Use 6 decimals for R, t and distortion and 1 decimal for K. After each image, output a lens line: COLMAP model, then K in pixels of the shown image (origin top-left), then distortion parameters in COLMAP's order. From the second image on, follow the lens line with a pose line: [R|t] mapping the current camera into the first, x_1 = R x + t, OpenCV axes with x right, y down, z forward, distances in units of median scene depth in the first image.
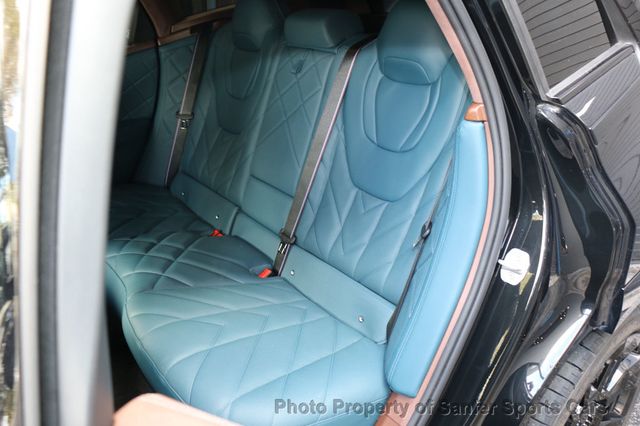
lens RADIAL K [[509.7, 0, 320.0], [0, 509.7, 213.0], [0, 0, 1]] dist [-0.197462, 0.155277]
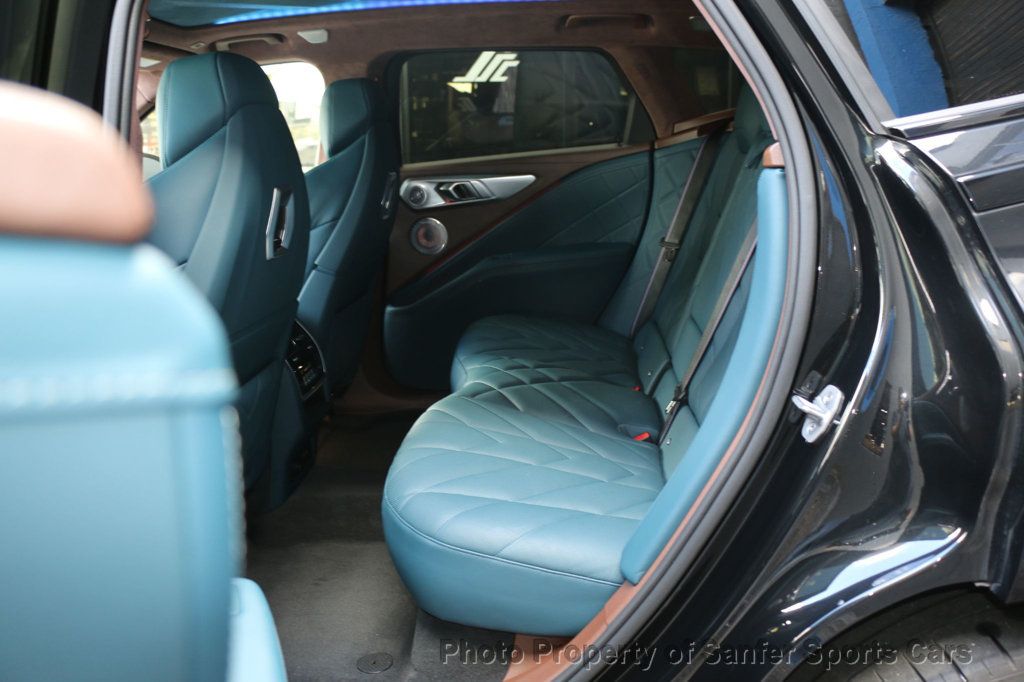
lens RADIAL K [[815.5, 0, 512.0], [0, 815.5, 341.0], [0, 0, 1]] dist [-0.197462, 0.155277]
pose [[0.735101, 0.150715, -0.660992, 0.364121], [-0.271527, 0.958815, -0.083347, 0.101516], [0.621208, 0.240745, 0.745749, 0.022710]]
